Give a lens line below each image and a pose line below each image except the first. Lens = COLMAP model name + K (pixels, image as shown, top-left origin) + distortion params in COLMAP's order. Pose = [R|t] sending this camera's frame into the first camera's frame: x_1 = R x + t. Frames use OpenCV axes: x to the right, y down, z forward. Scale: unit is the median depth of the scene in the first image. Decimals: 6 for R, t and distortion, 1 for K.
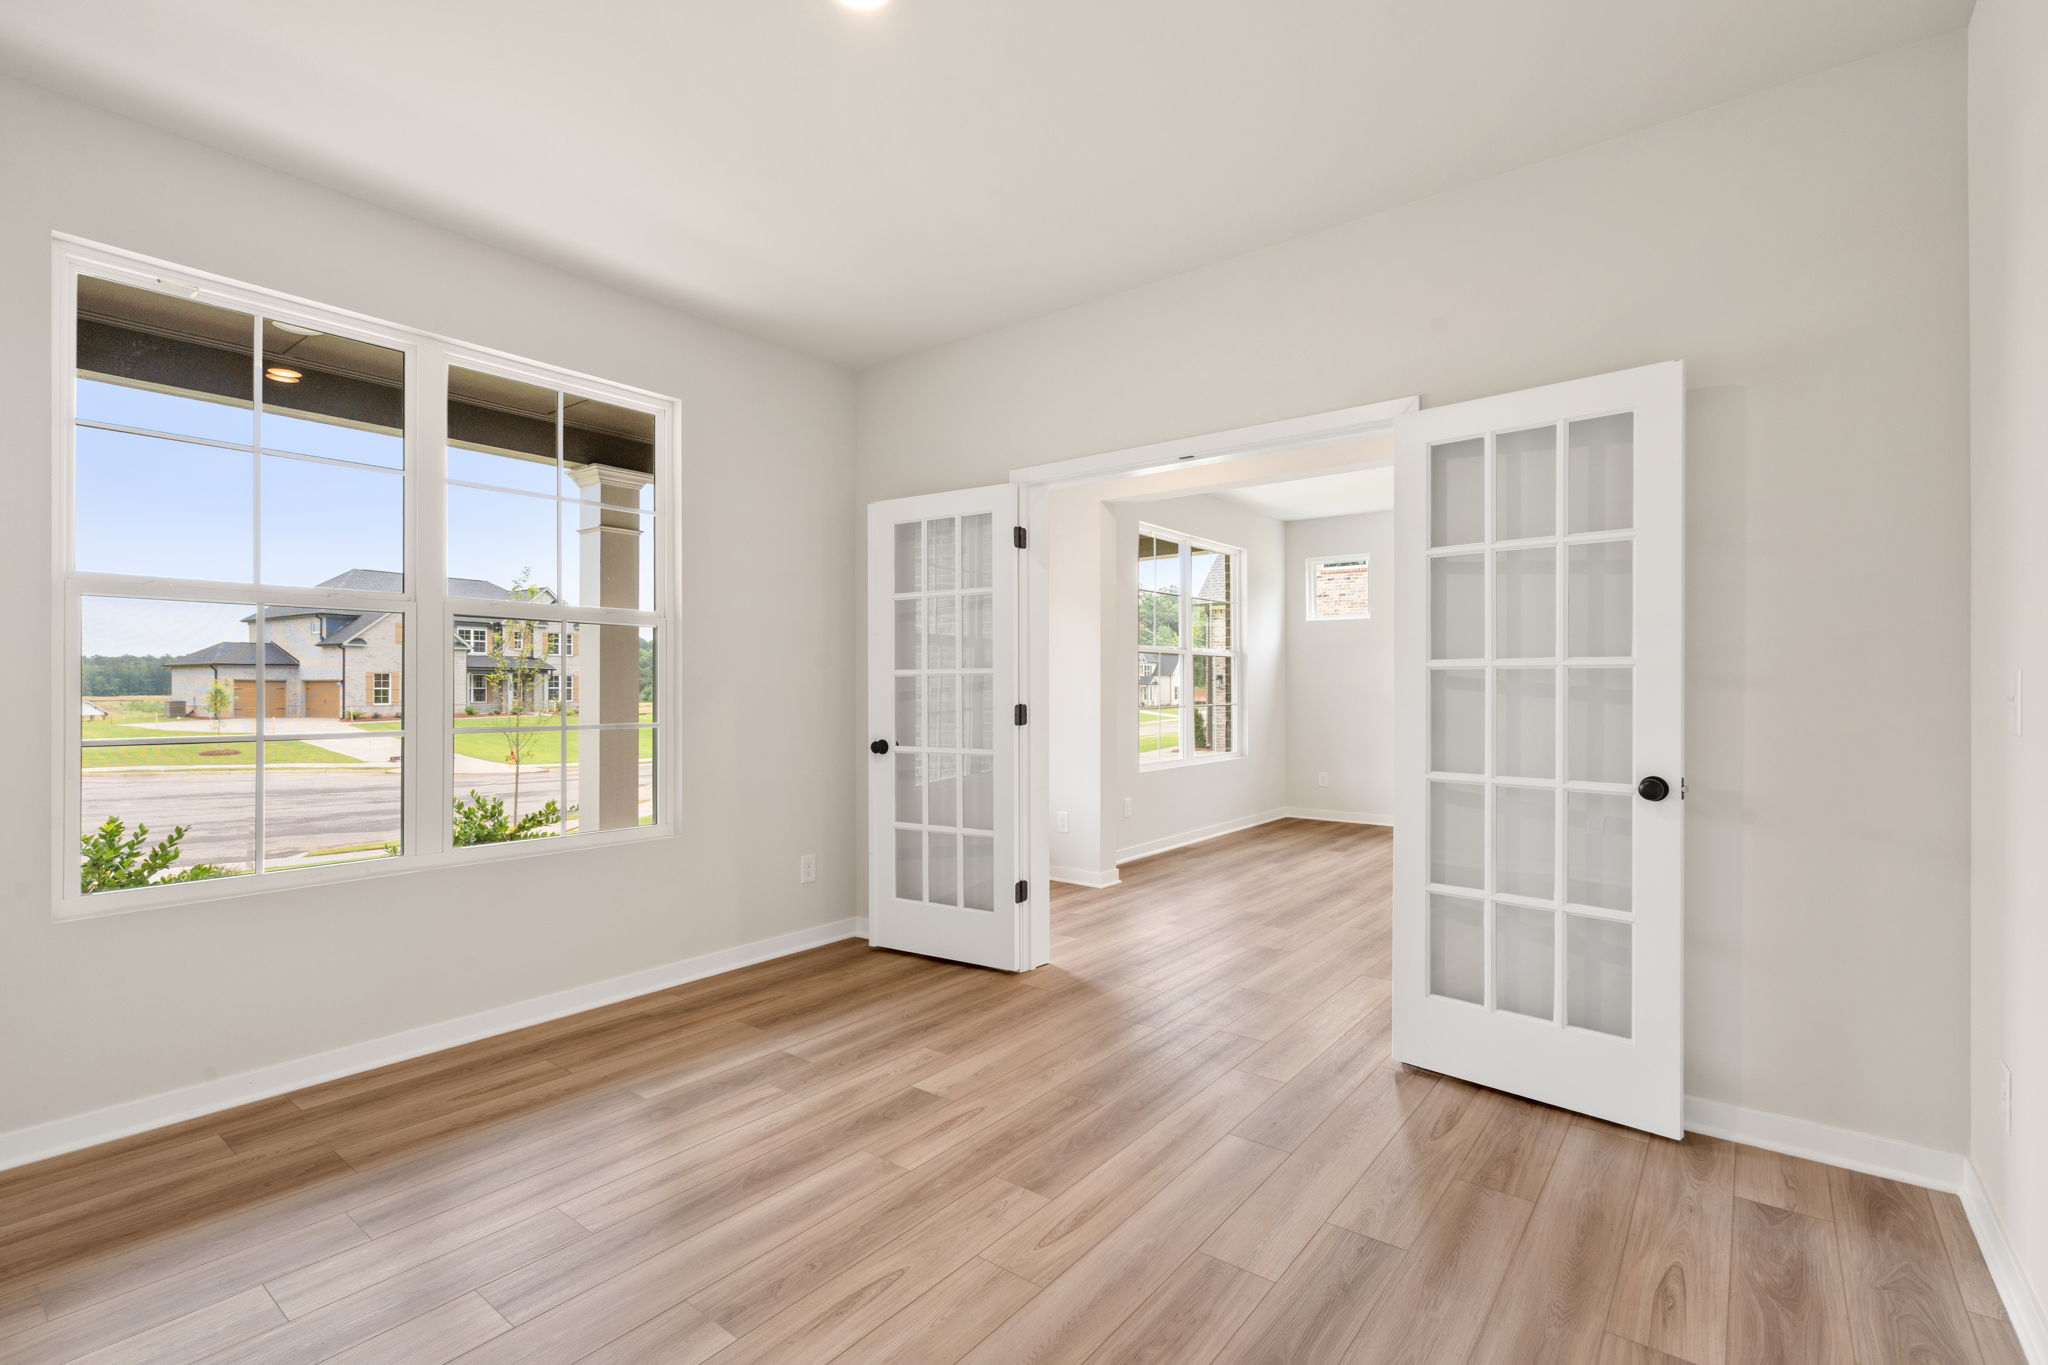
lens RADIAL K [[943.4, 0, 1030.0], [0, 943.4, 682.8], [0, 0, 1]] dist [-0.002905, 0.000527]
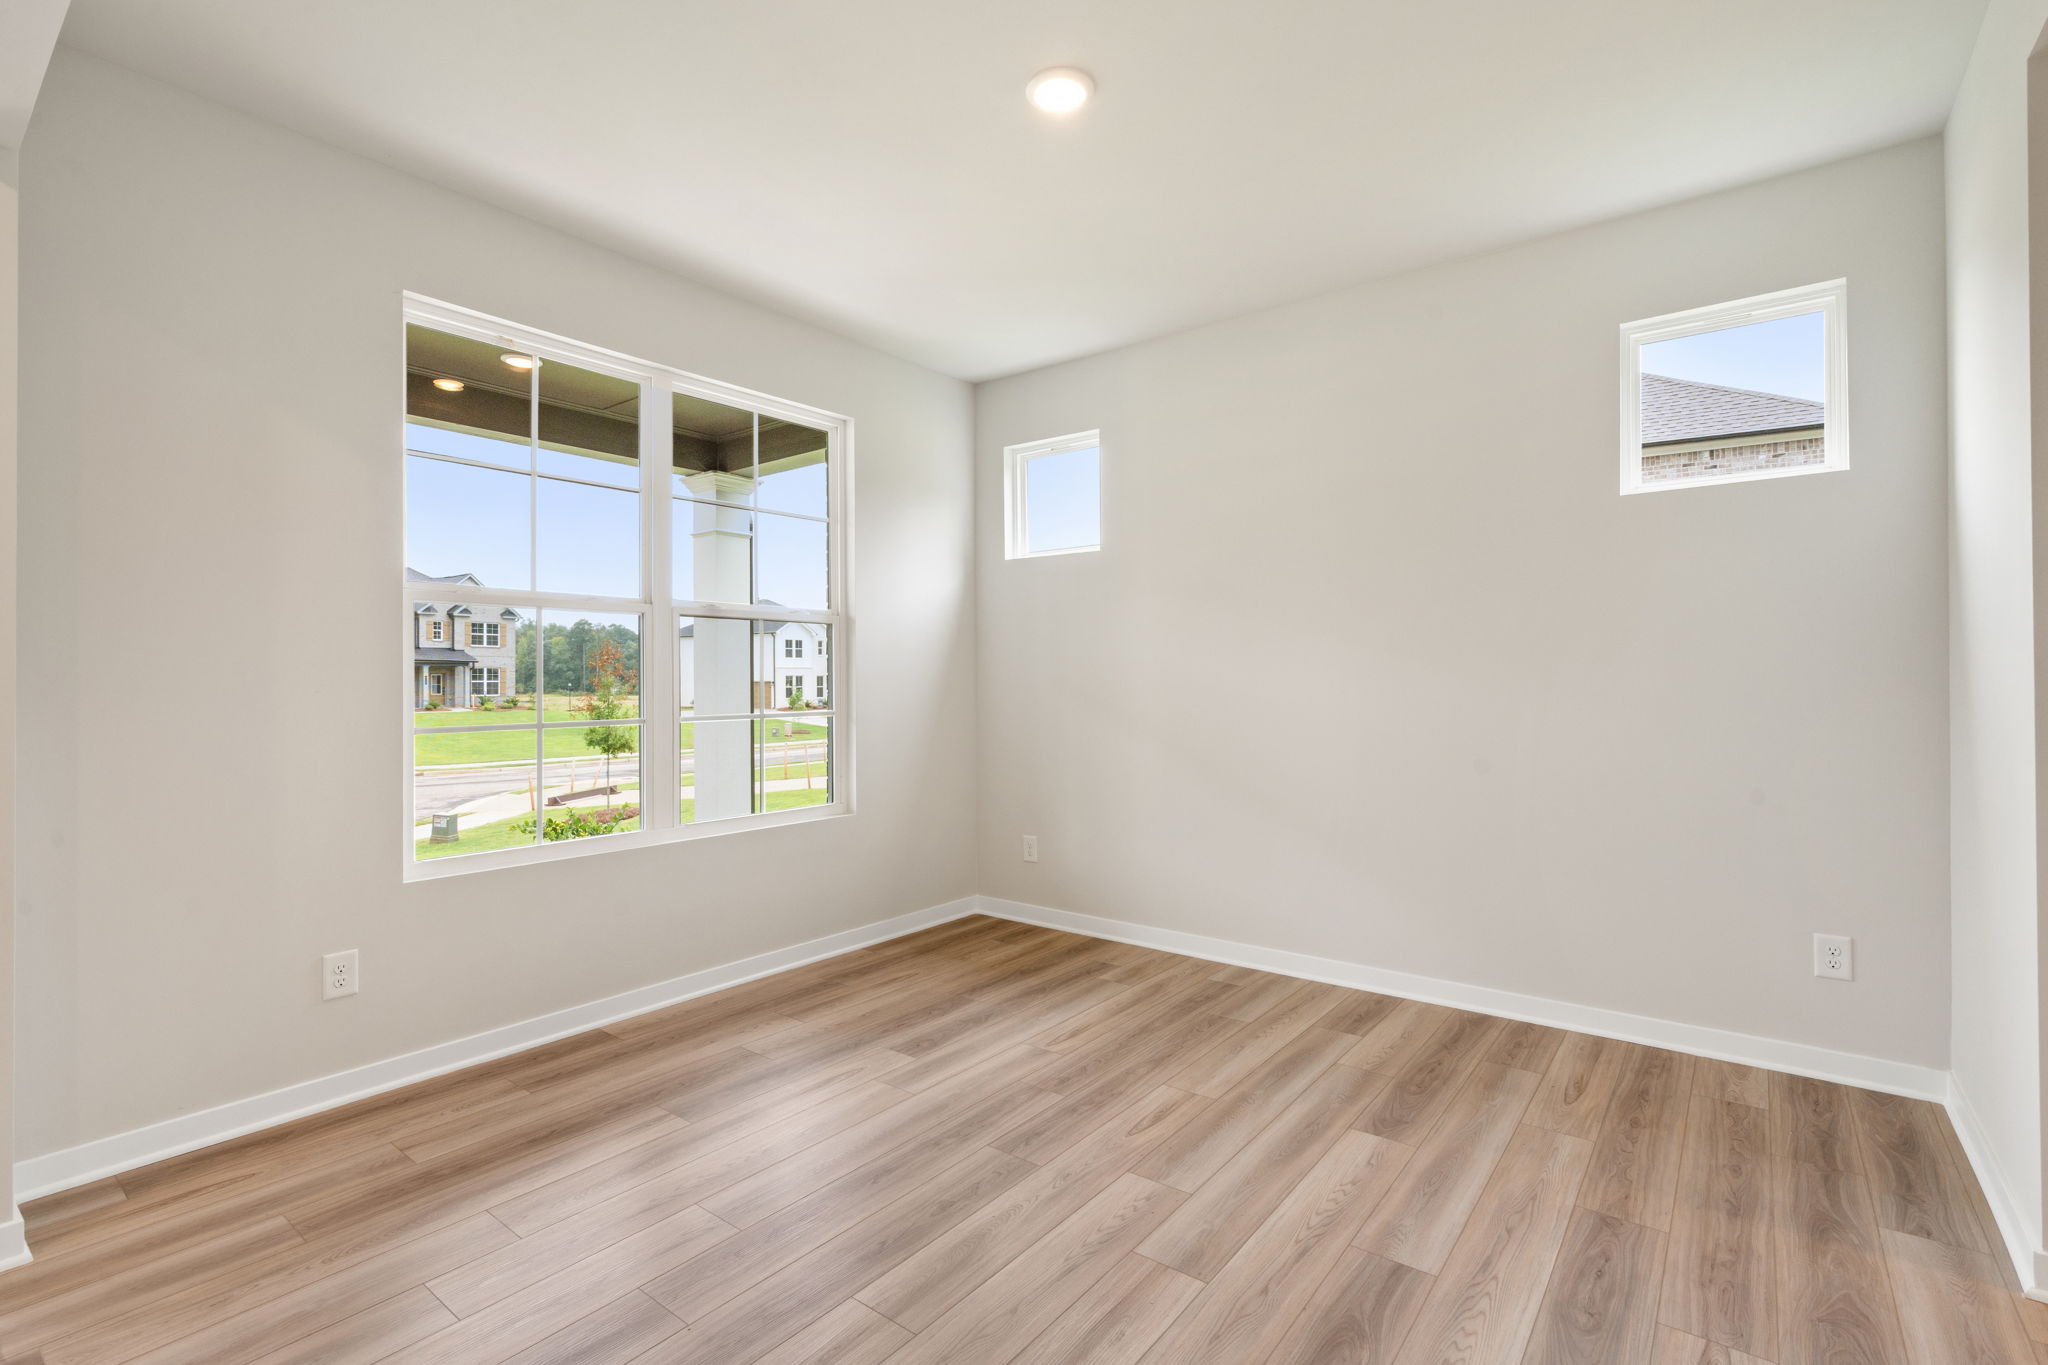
lens RADIAL K [[943.4, 0, 1025.1], [0, 943.4, 680.6], [0, 0, 1]] dist [-0.002905, 0.000527]
pose [[0.999997, -0.002006, -0.001301, 0.308200], [0.002014, 0.999979, 0.006154, 0.001290], [0.001289, -0.006156, 0.999980, 0.453130]]
